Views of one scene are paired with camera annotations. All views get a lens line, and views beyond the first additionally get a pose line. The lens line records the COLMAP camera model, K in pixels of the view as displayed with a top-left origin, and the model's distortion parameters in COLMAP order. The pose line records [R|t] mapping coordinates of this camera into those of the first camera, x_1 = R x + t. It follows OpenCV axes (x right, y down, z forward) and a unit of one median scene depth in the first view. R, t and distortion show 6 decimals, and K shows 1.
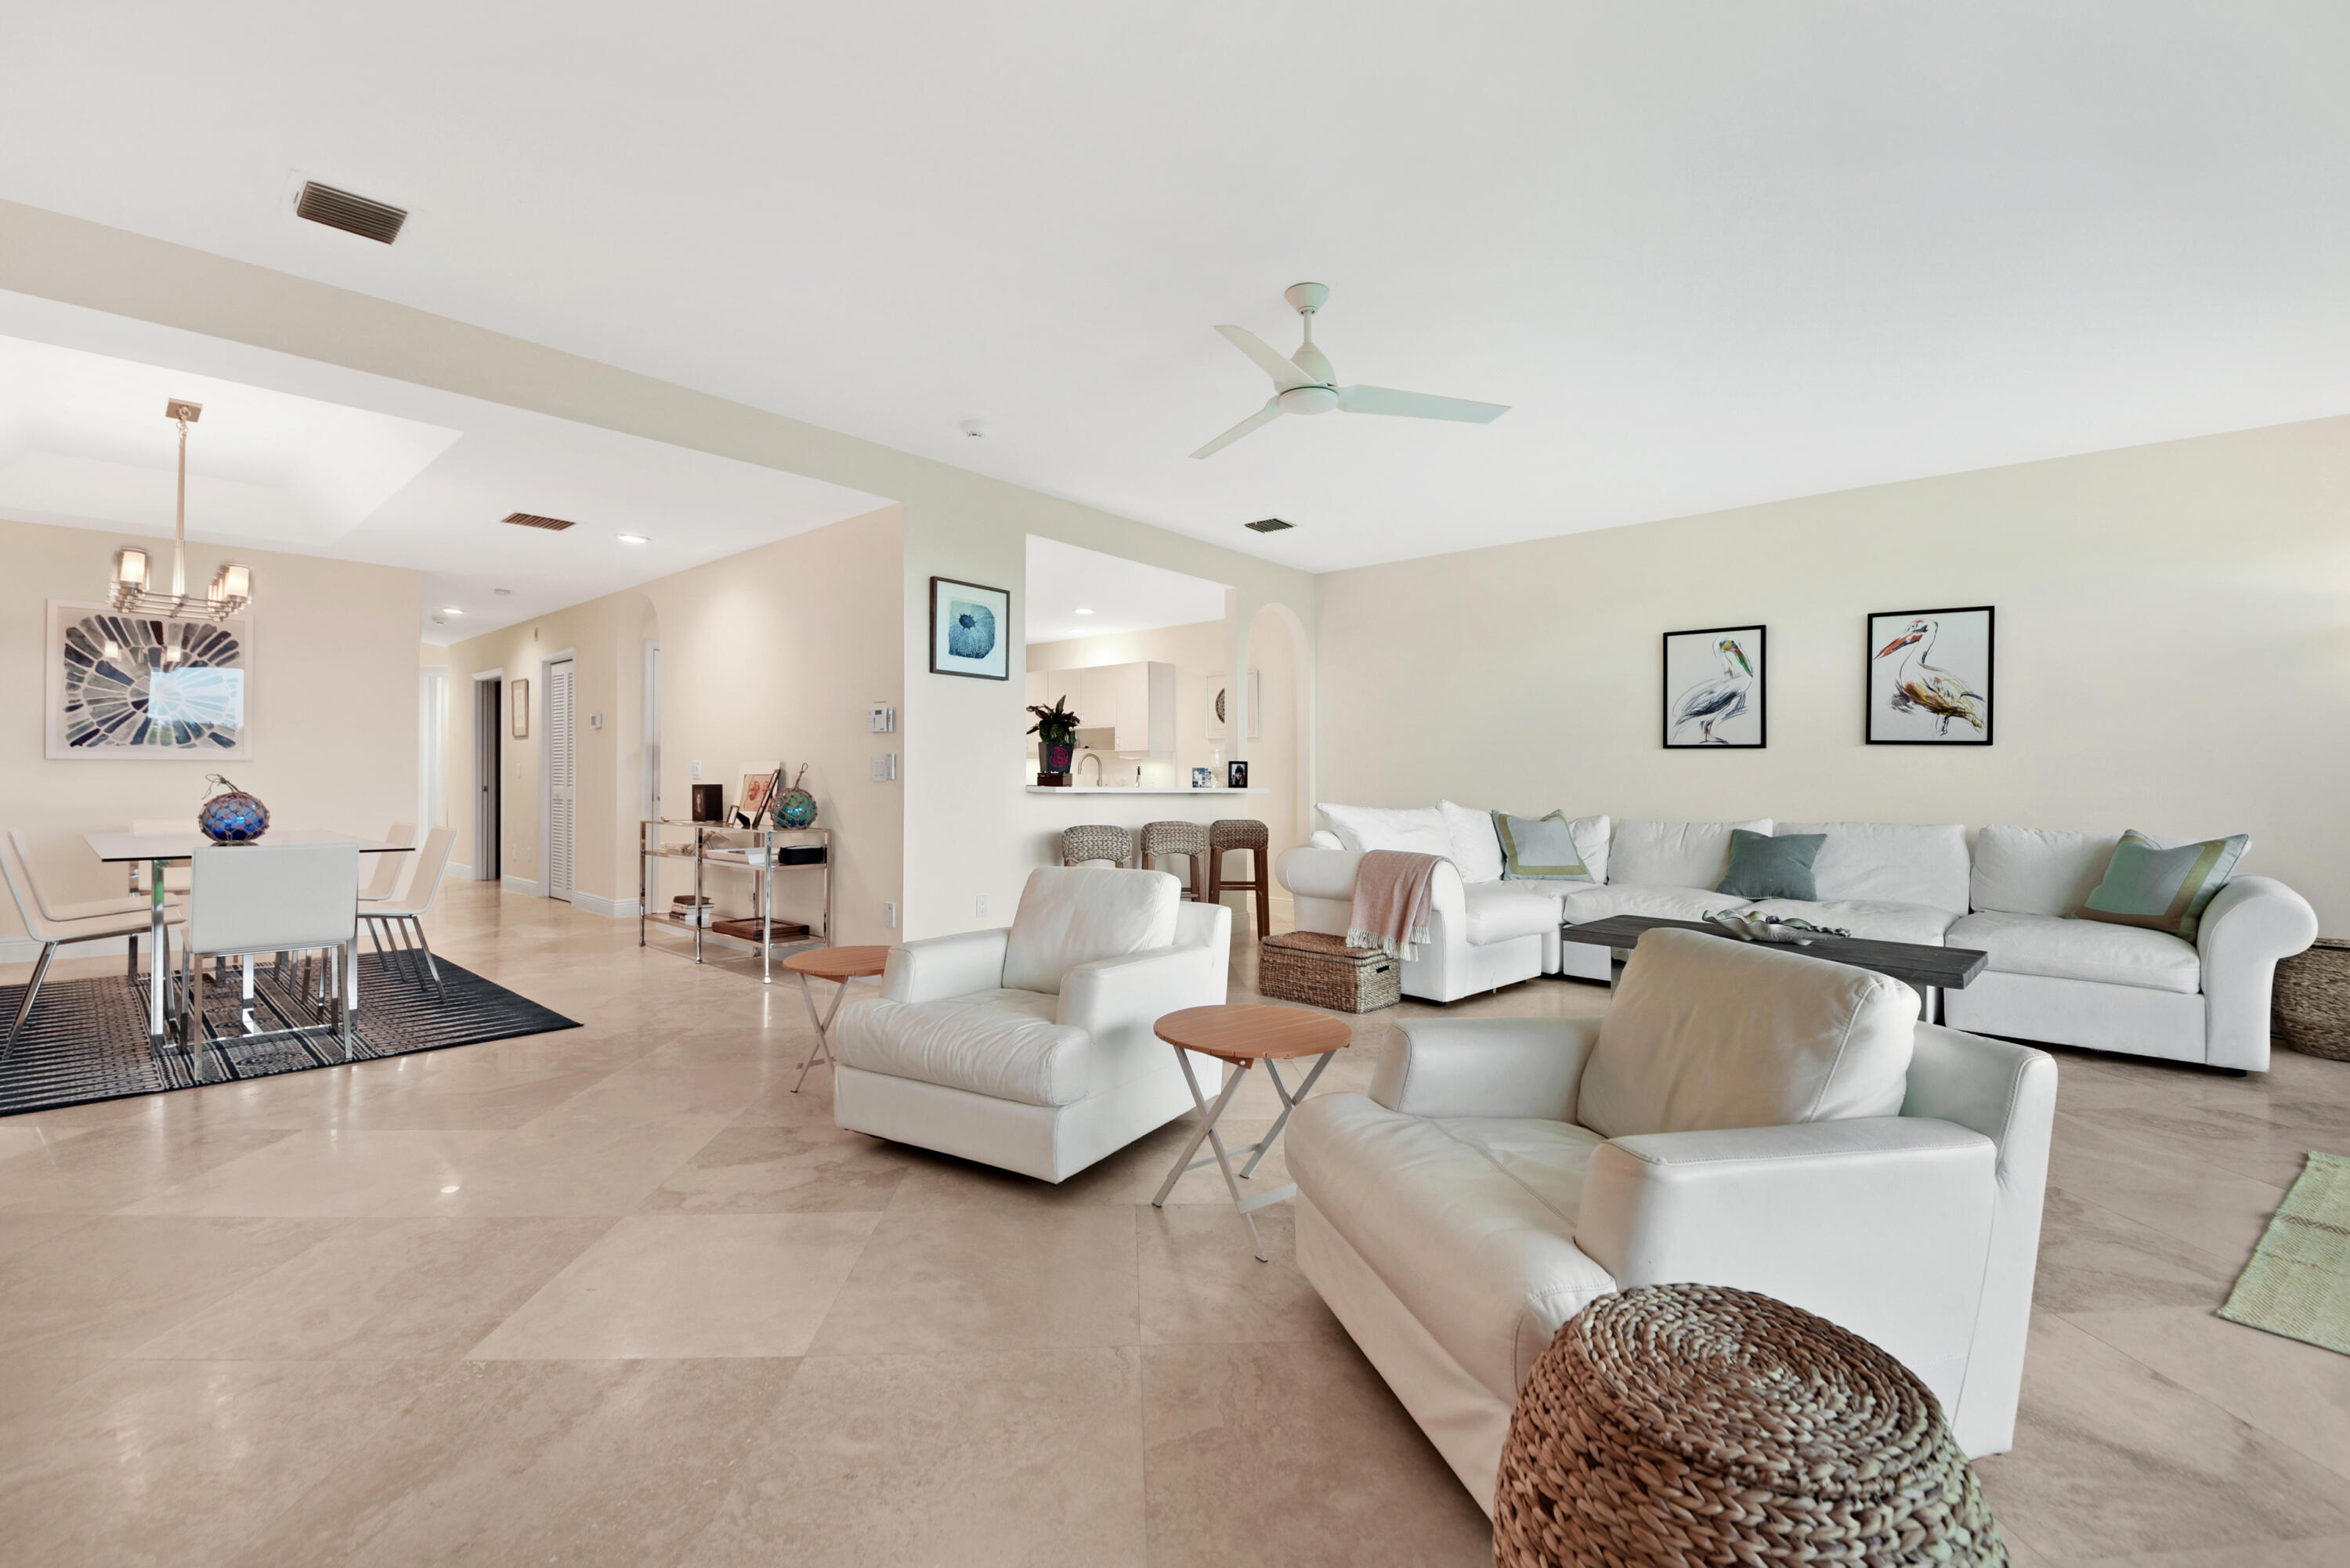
lens RADIAL K [[941.2, 0, 1177.1], [0, 941.2, 784.4], [0, 0, 1]] dist [-0.017162, -0.002404]
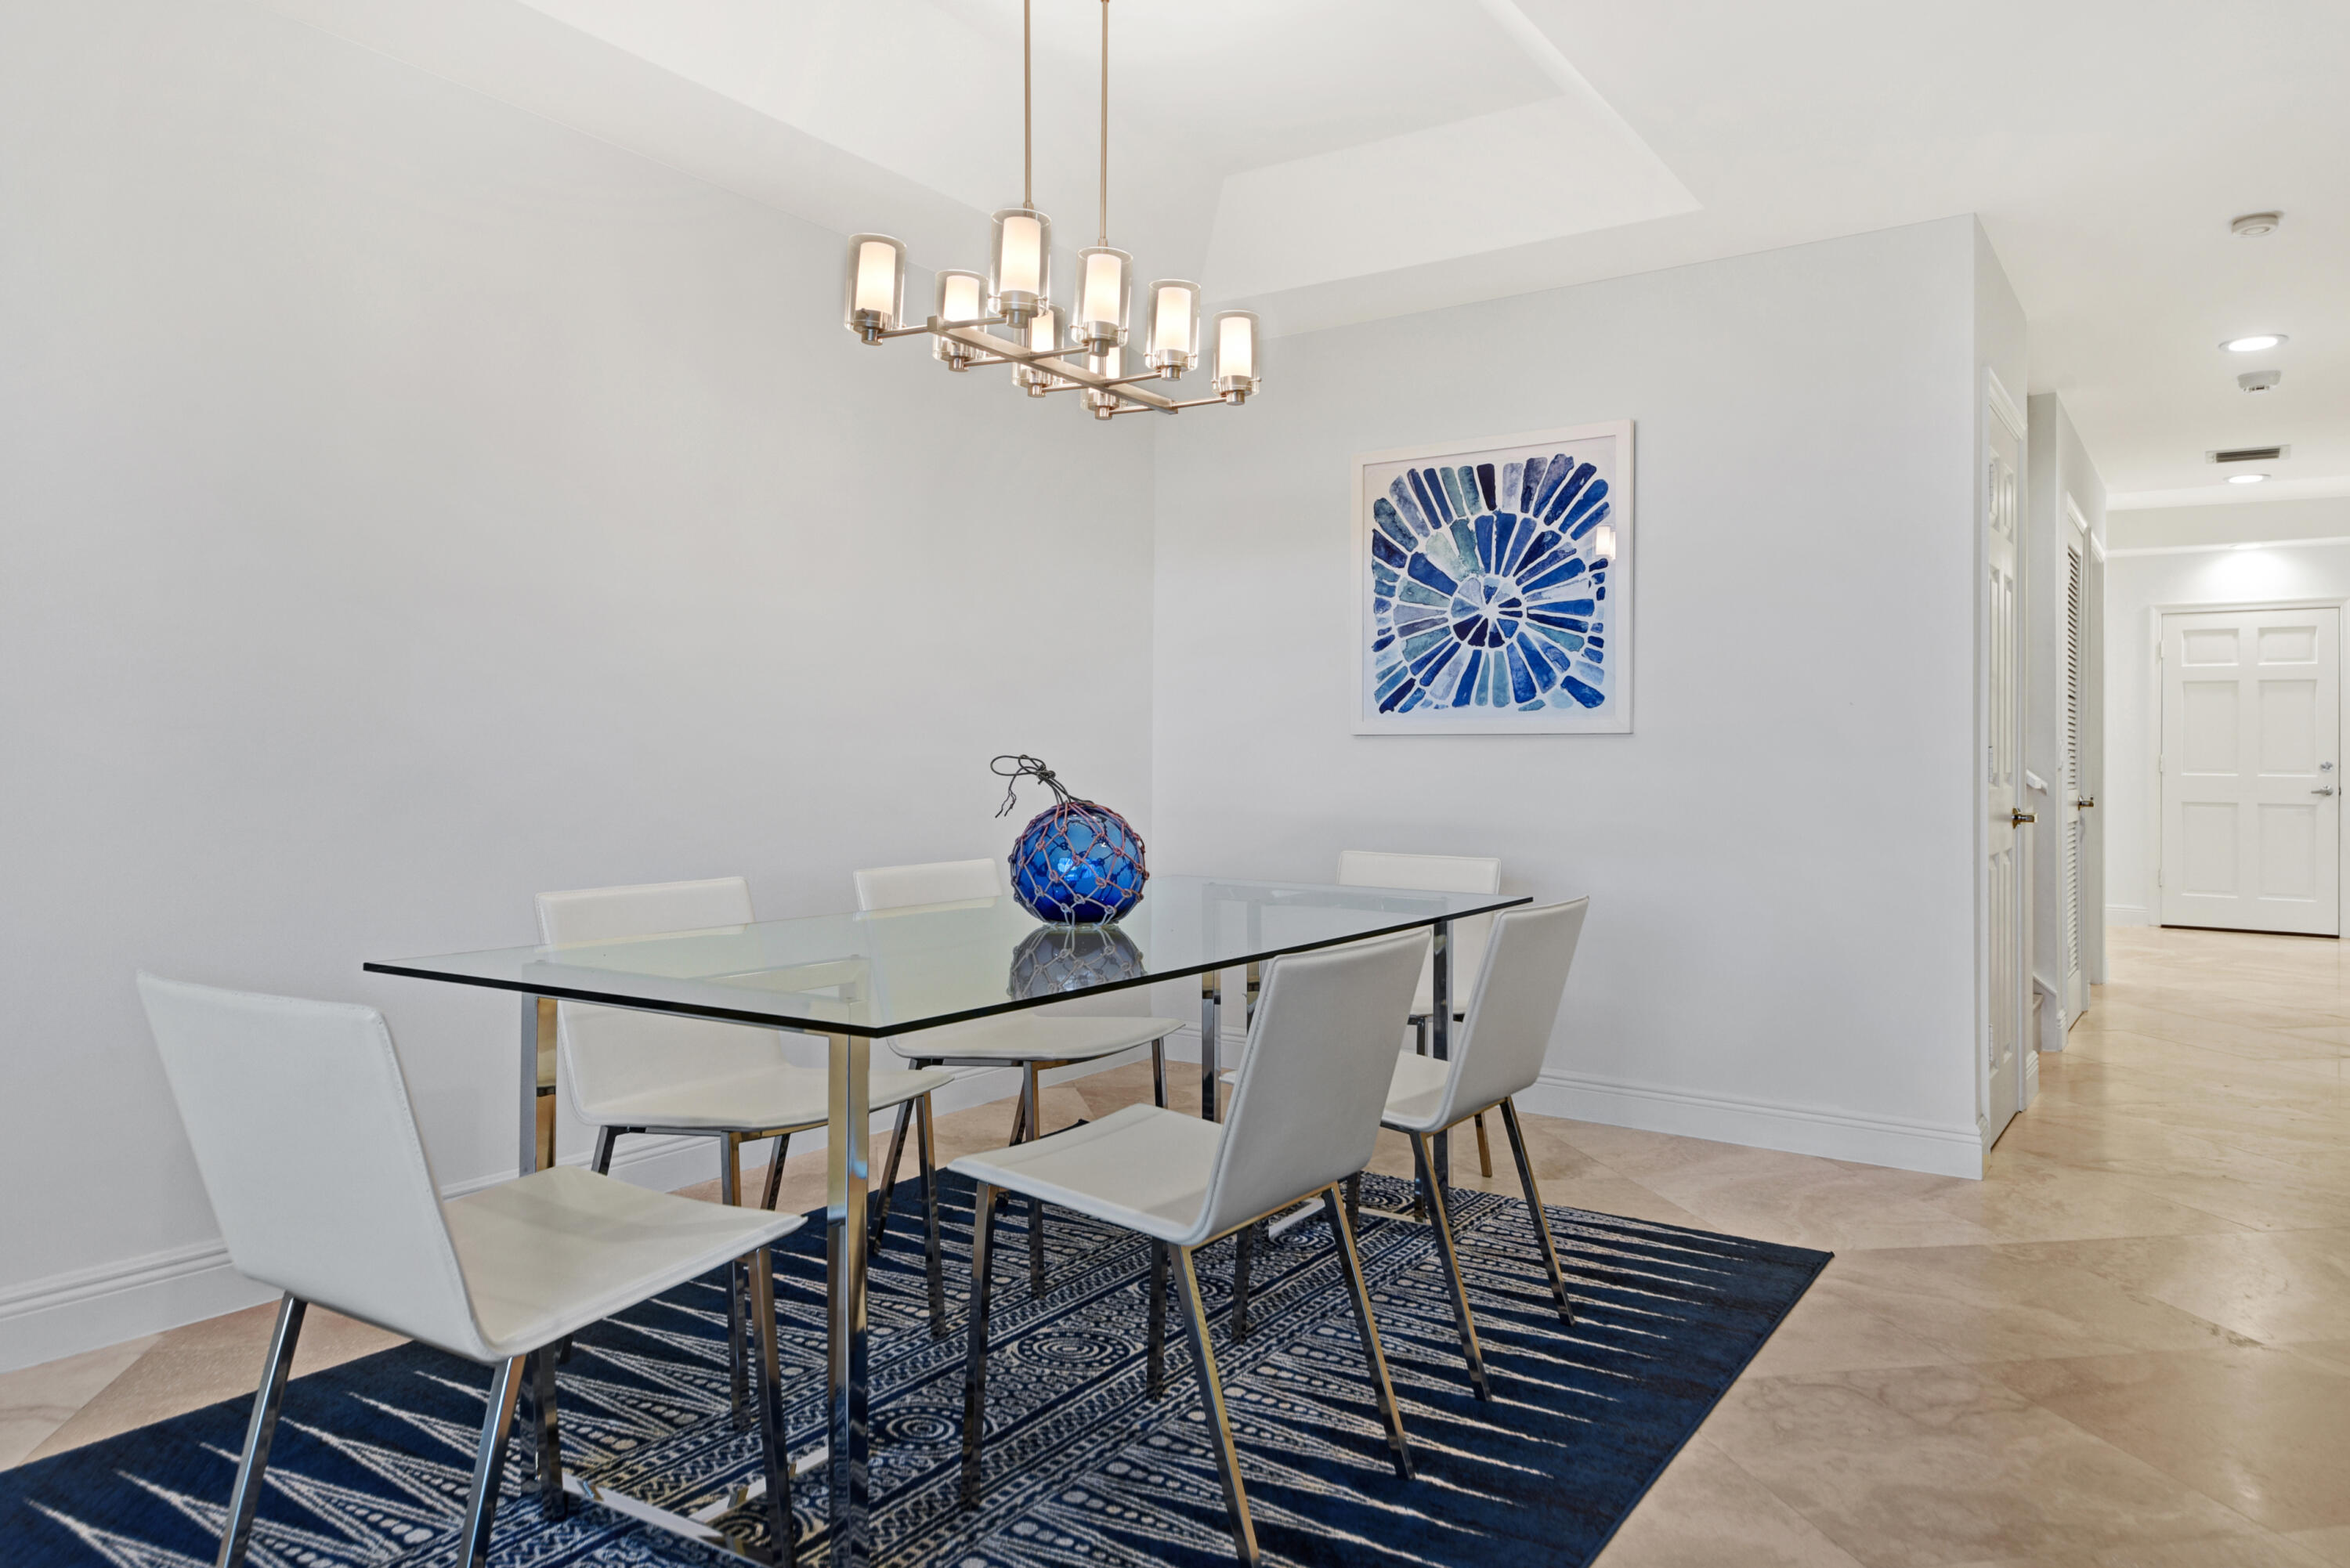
lens RADIAL K [[1582.8, 0, 1174.4], [0, 1582.8, 782.3], [0, 0, 1]] dist [0.003734, 0.000153]
pose [[0.150240, 0.006490, -0.988628, -0.268382], [-0.006155, 0.999965, 0.005629, -0.003656], [0.988630, 0.005239, 0.150275, 0.717940]]
